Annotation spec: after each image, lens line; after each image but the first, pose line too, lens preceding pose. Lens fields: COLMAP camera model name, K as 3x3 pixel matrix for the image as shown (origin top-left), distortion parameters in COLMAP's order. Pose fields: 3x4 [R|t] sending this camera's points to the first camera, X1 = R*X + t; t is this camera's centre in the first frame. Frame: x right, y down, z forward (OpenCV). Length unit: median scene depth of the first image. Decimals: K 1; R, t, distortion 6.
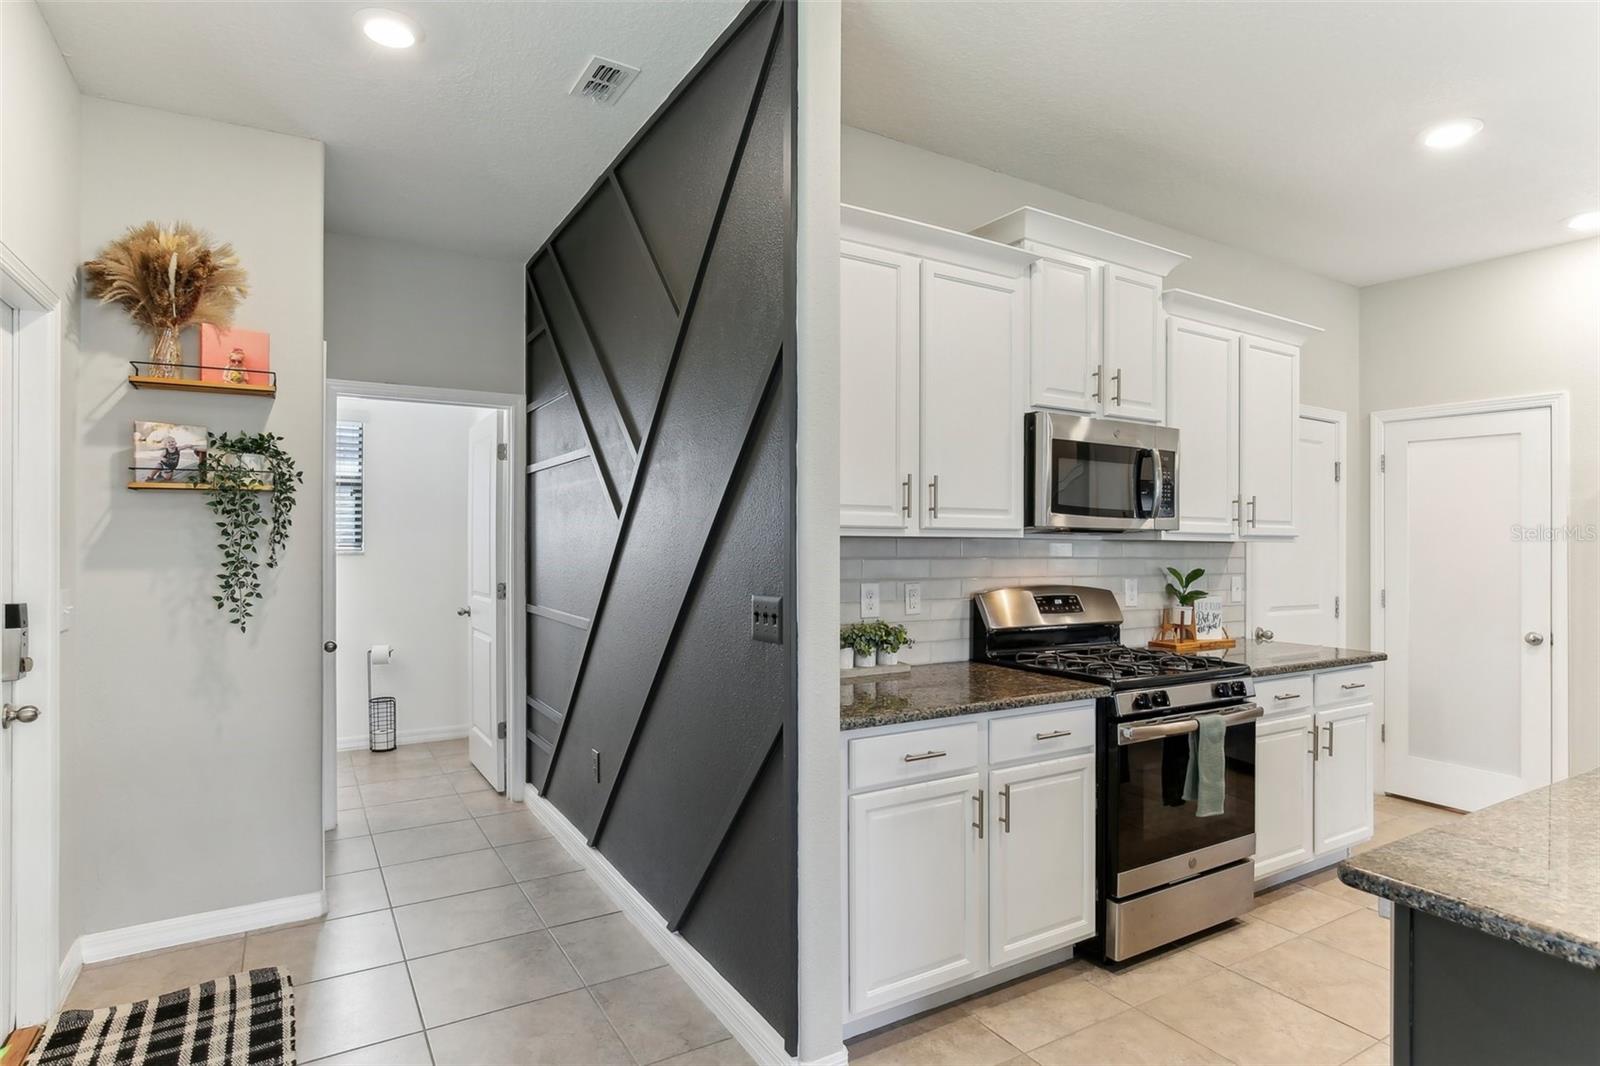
lens RADIAL K [[835.1, 0, 800.8], [0, 835.1, 527.0], [0, 0, 1]] dist [-0.011334, 0.003541]
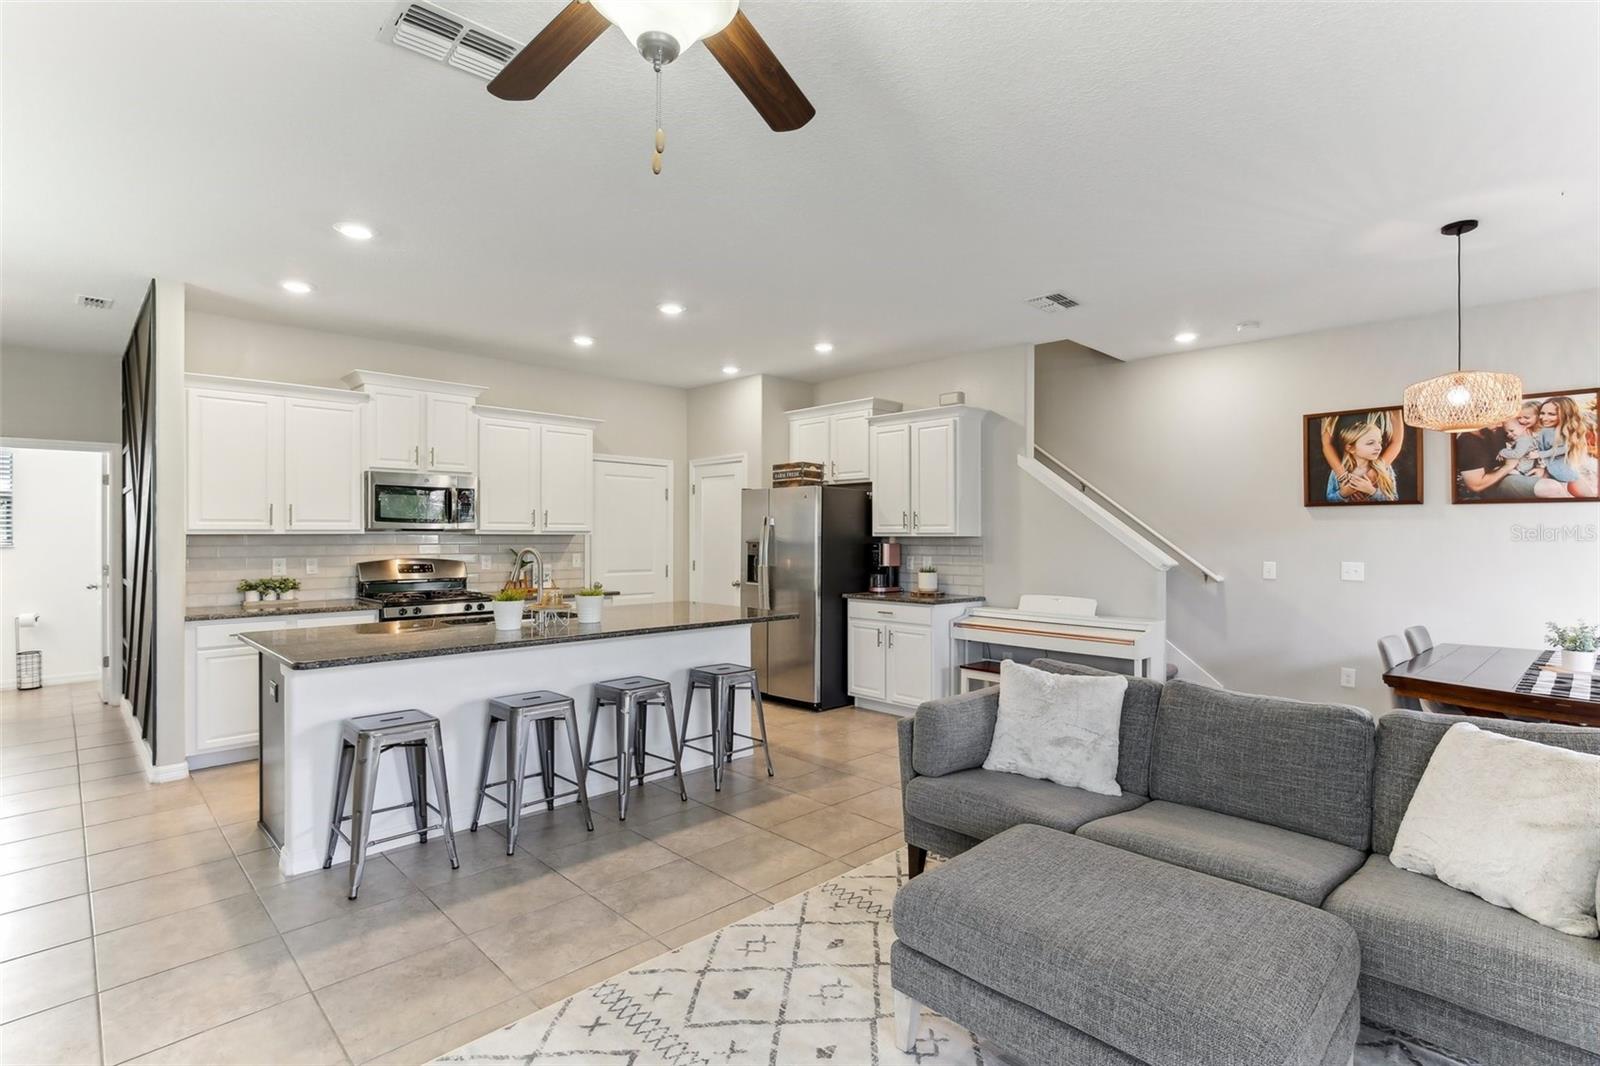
lens RADIAL K [[762.5, 0, 801.0], [0, 762.5, 531.2], [0, 0, 1]] dist [-0.001072, 0.006484]
pose [[0.973692, -0.008713, 0.227703, 0.876594], [0.005623, 0.999883, 0.014216, -0.014209], [-0.227801, -0.012562, 0.973627, -1.020262]]
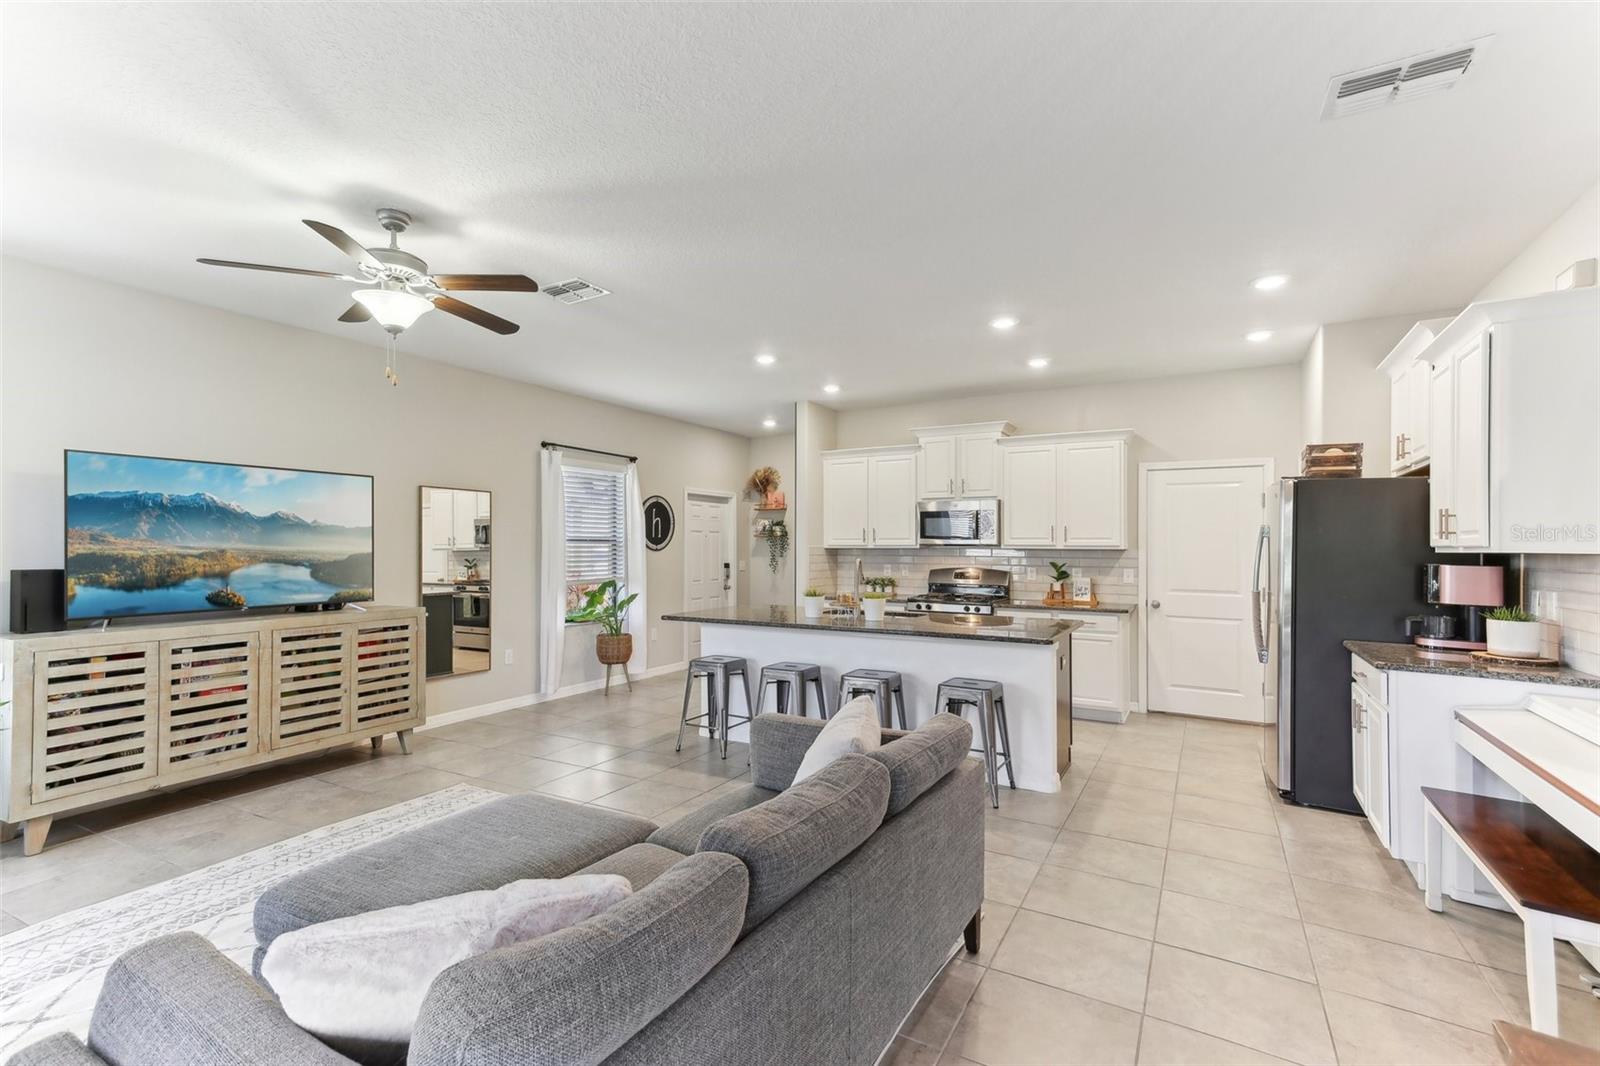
lens RADIAL K [[723.1, 0, 801.0], [0, 723.1, 539.7], [0, 0, 1]] dist [0.019808, 0.003391]
pose [[0.497279, -0.017487, -0.867414, 2.122823], [0.012141, 0.999839, -0.013196, 0.013536], [0.867506, -0.003969, 0.497412, -0.497806]]
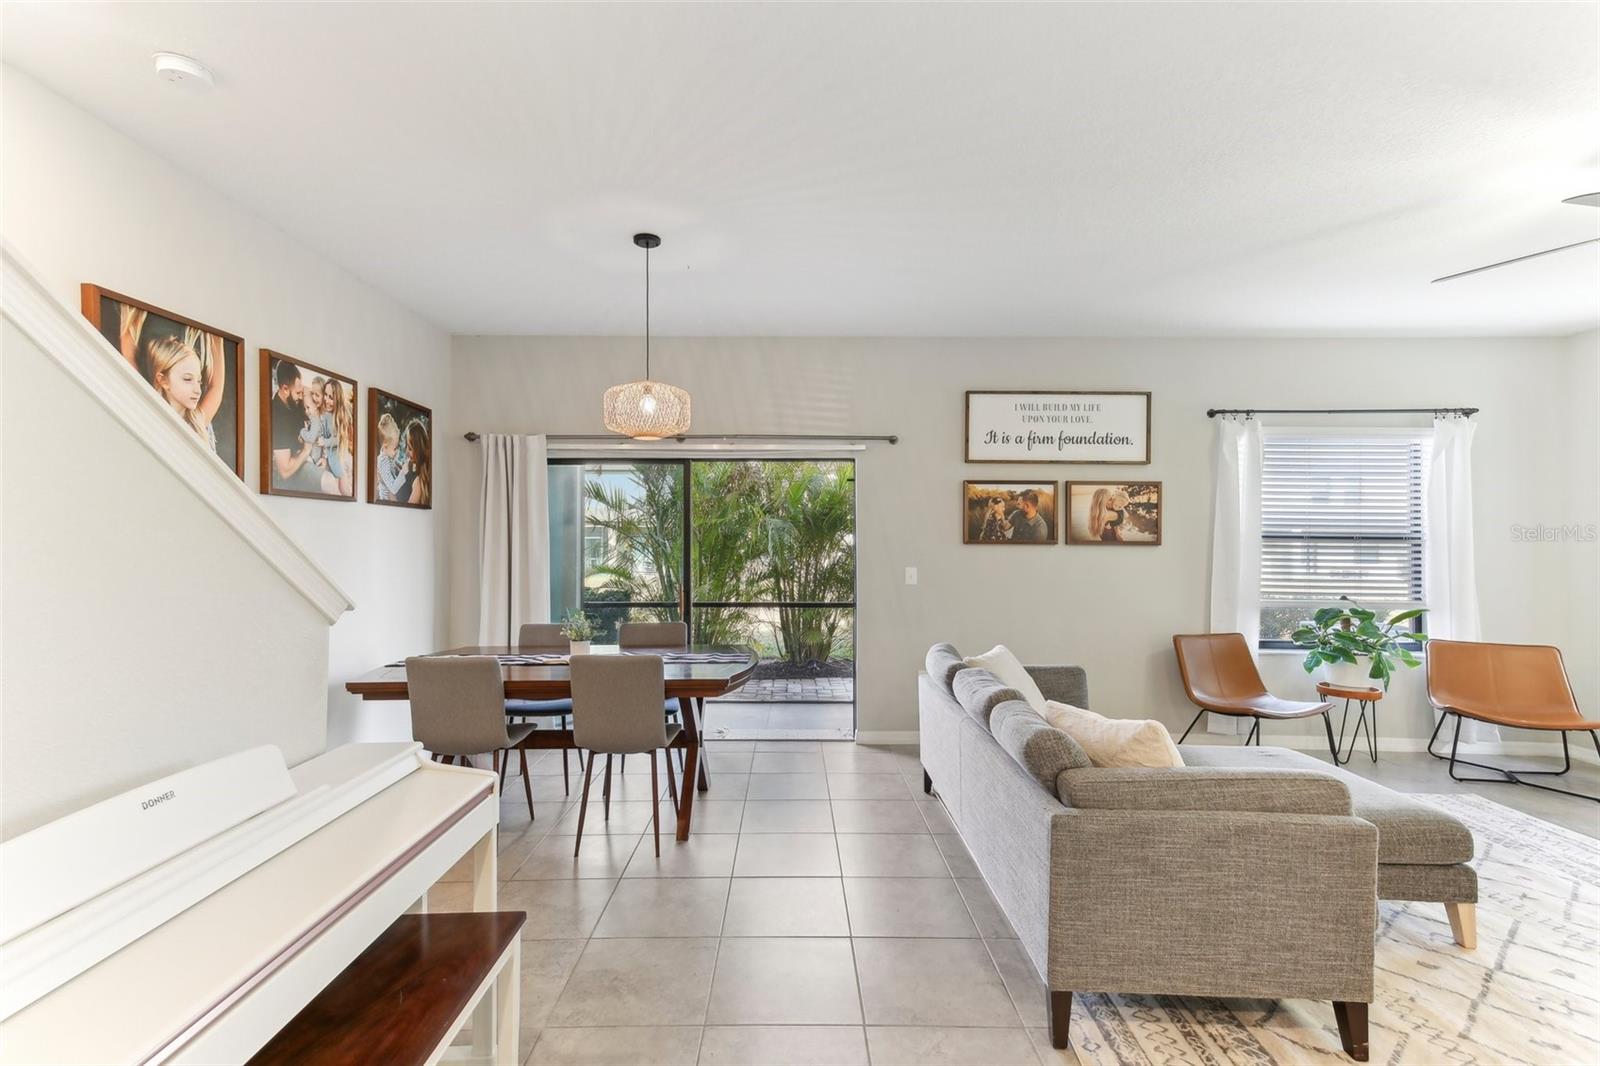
lens RADIAL K [[723.1, 0, 798.2], [0, 723.1, 535.7], [0, 0, 1]] dist [0.019808, 0.003391]
pose [[-0.858339, -0.008529, 0.513013, 1.355760], [-0.017107, 0.999782, -0.012000, 0.022767], [-0.512798, -0.019076, -0.858297, 0.828357]]
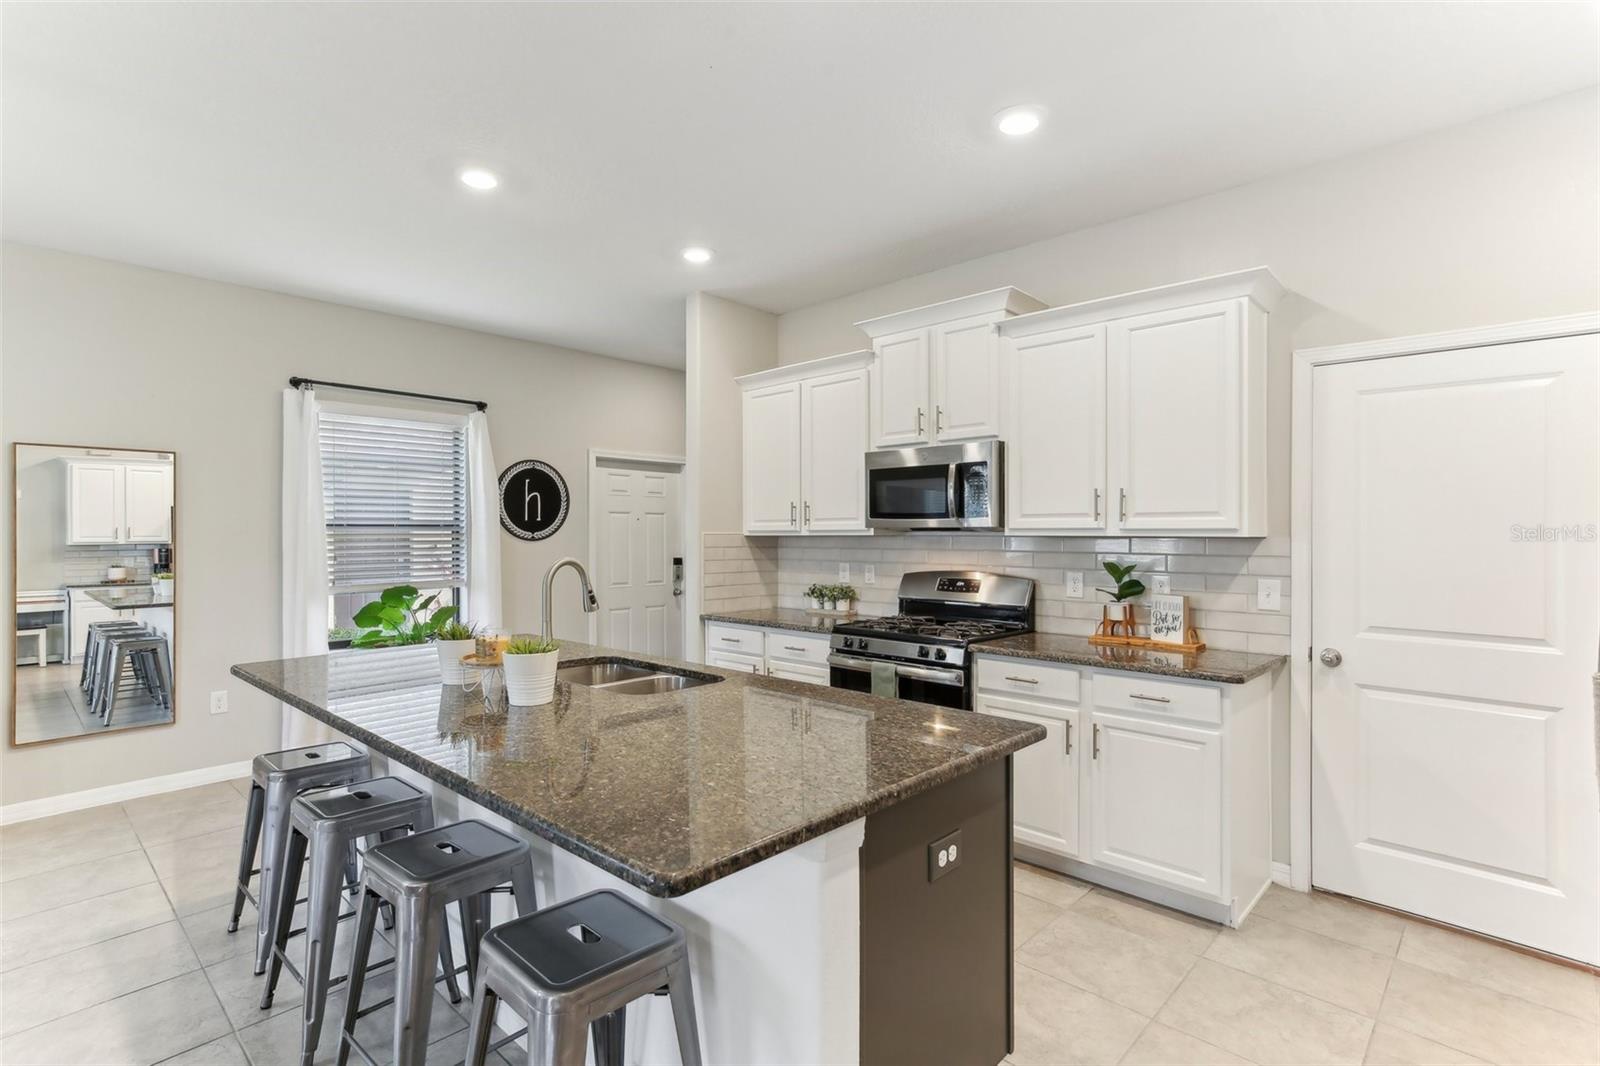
lens RADIAL K [[762.5, 0, 803.2], [0, 762.5, 536.6], [0, 0, 1]] dist [-0.001072, 0.006484]
pose [[0.277010, -0.007007, -0.960841, 1.578393], [0.014575, 0.999889, -0.003090, 0.018636], [0.960756, -0.013148, 0.277081, 0.495785]]
